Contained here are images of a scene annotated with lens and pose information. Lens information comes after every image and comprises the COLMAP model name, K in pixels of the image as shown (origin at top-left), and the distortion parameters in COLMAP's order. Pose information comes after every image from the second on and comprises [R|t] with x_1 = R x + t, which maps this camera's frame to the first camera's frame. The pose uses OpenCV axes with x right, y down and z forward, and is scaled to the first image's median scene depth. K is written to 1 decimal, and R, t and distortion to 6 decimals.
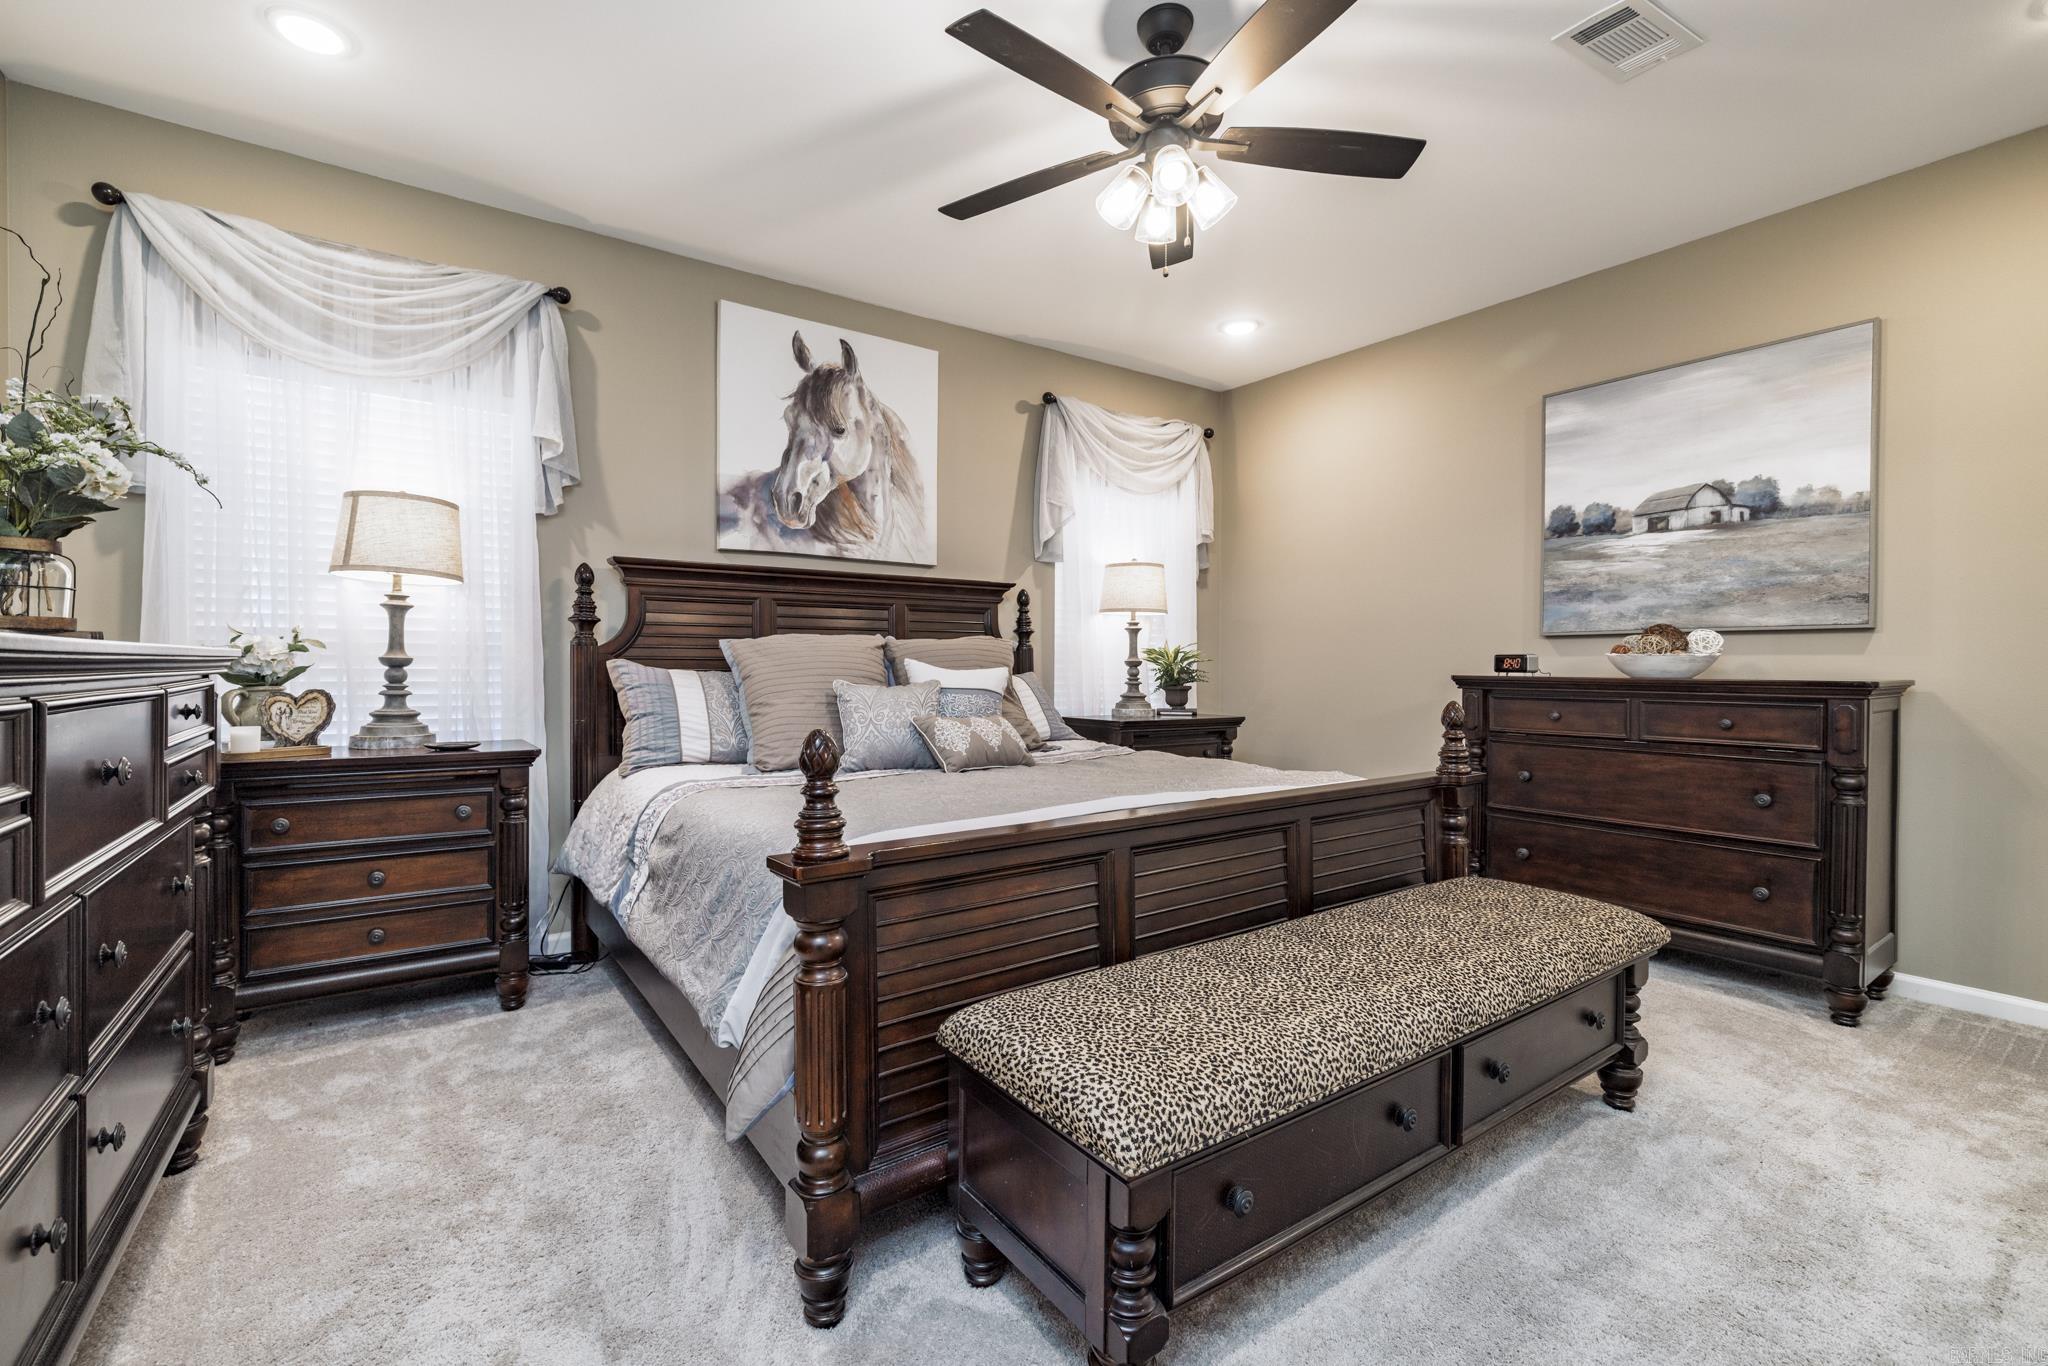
lens RADIAL K [[866.6, 0, 1020.6], [0, 866.6, 675.3], [0, 0, 1]] dist [-0.005305, 0.000641]
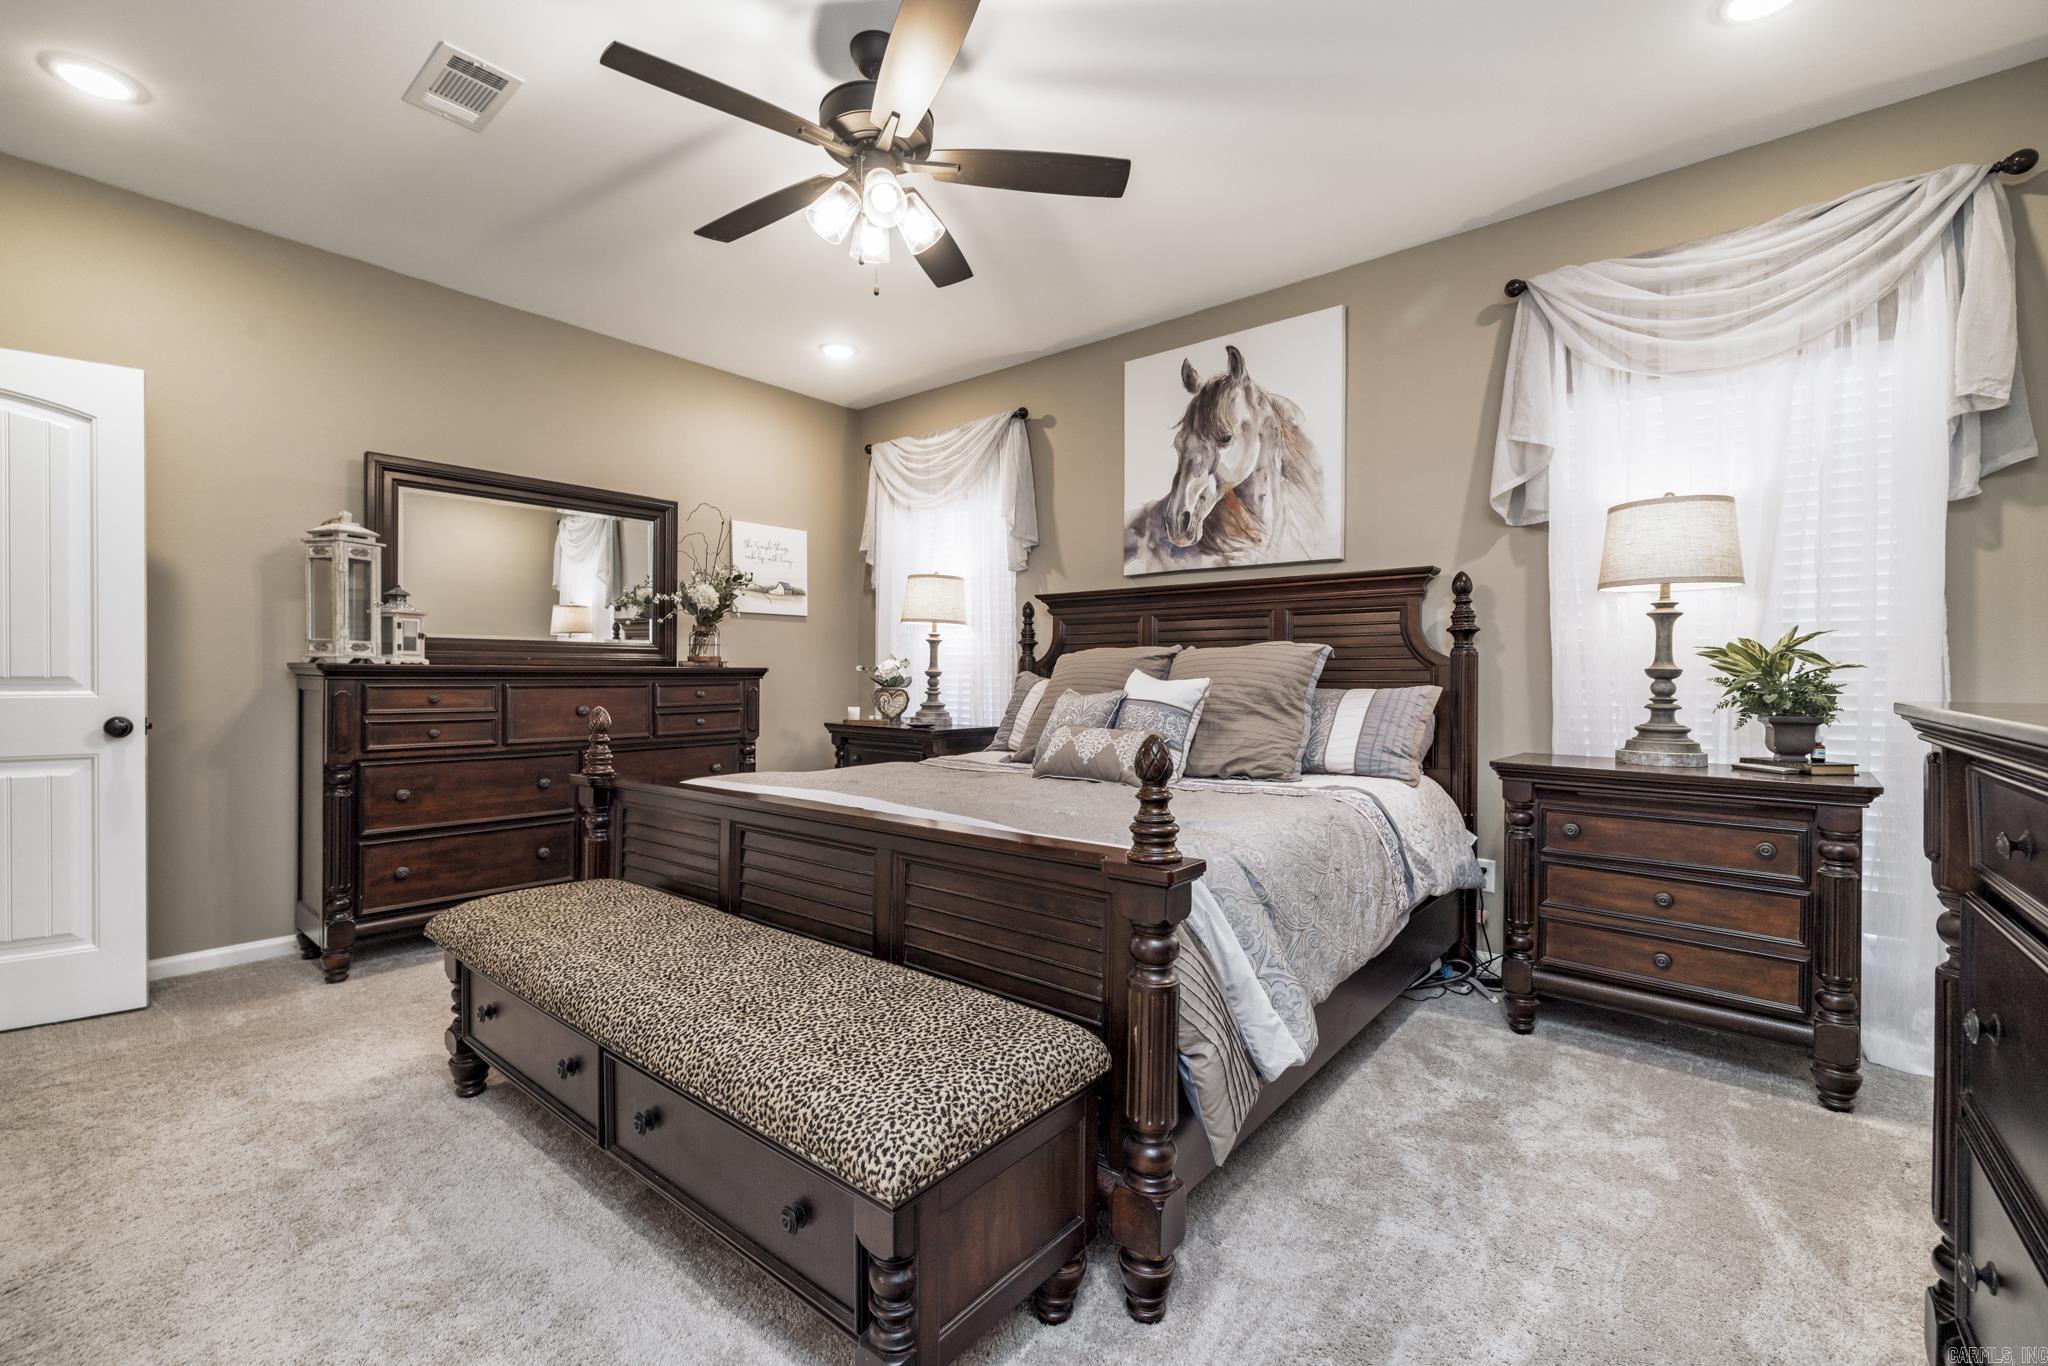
lens RADIAL K [[866.6, 0, 1021.4], [0, 866.6, 678.0], [0, 0, 1]] dist [-0.005305, 0.000641]
pose [[0.273229, 0.002627, -0.961945, 0.687001], [-0.010529, 0.999945, -0.000260, -0.006880], [0.961891, 0.010199, 0.273242, 0.513306]]
